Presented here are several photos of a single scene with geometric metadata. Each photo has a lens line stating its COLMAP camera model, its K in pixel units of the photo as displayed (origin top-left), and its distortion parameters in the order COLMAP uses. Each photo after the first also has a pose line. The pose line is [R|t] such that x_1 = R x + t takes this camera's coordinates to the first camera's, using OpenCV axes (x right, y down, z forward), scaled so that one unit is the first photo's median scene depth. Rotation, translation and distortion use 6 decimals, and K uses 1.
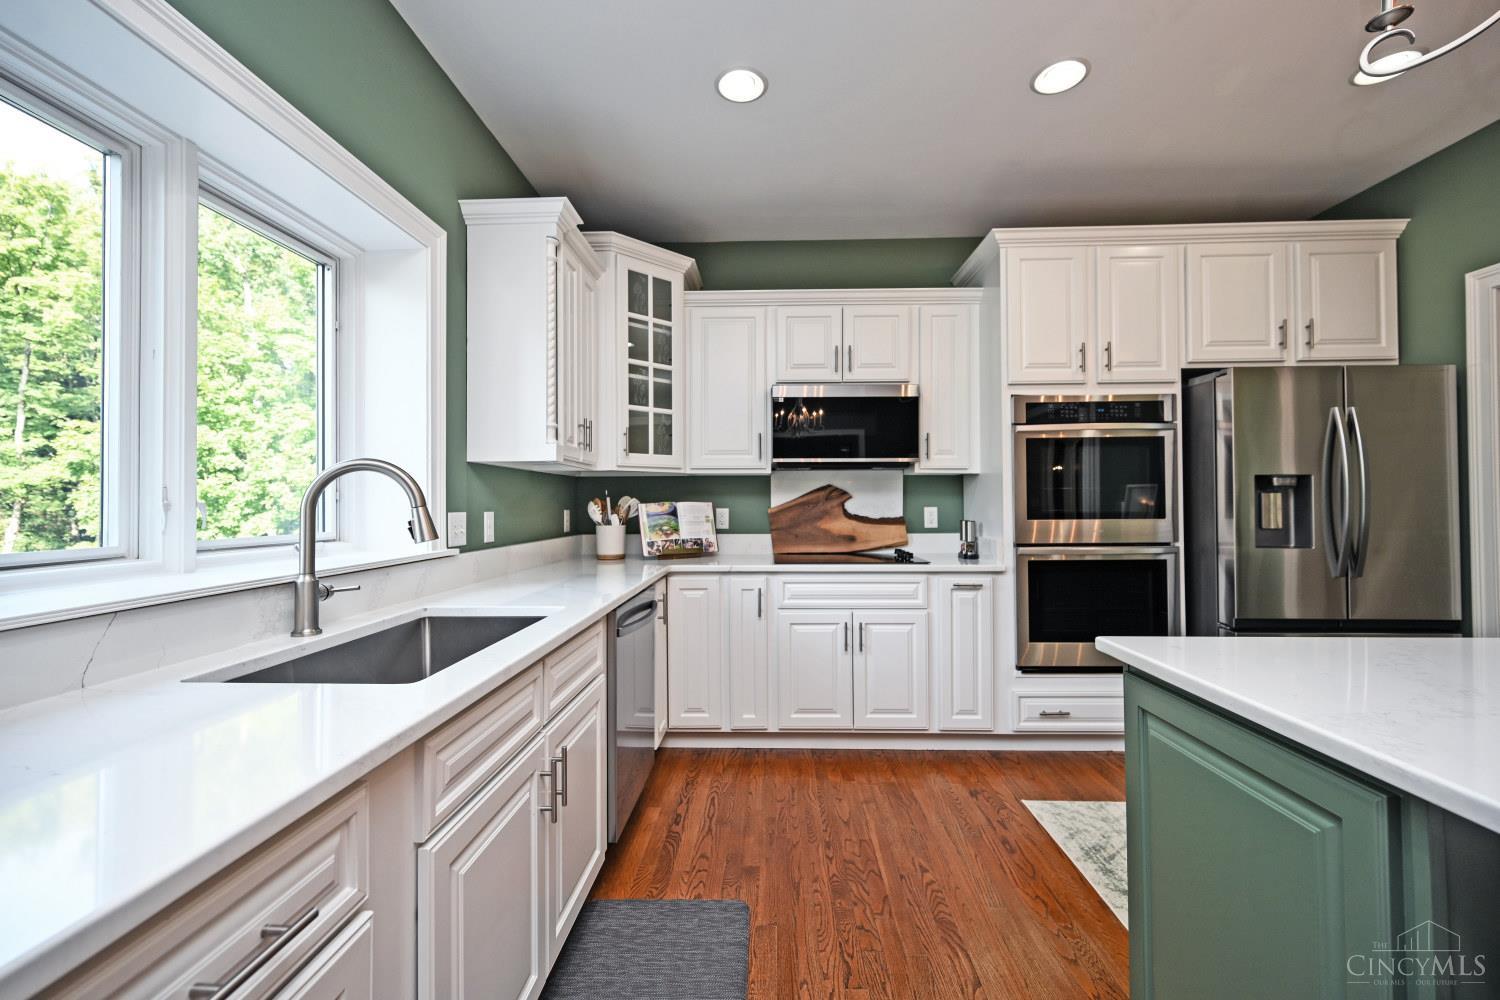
lens RADIAL K [[598.3, 0, 750.4], [0, 598.3, 500.3], [0, 0, 1]] dist [0.001082, -0.000542]
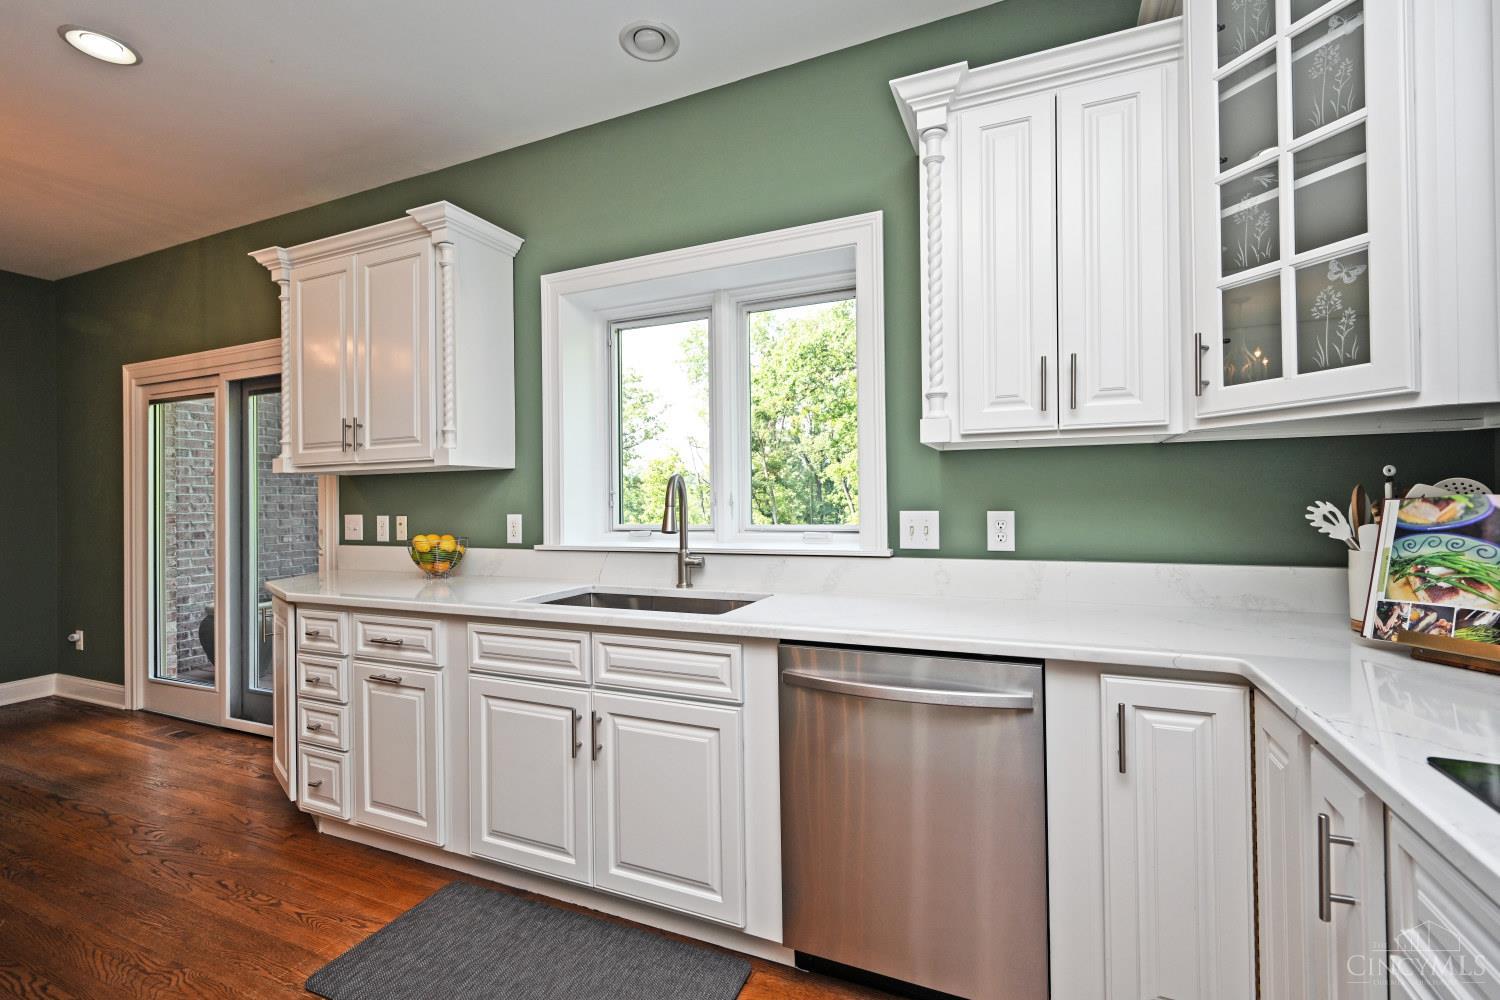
lens RADIAL K [[674.5, 0, 747.4], [0, 674.5, 497.2], [0, 0, 1]] dist [-0.001151, -0.000141]
pose [[-0.367536, 0.009988, -0.929956, 0.558393], [0.019966, 0.999797, 0.002847, -0.007816], [0.929795, -0.017520, -0.367661, 1.205852]]
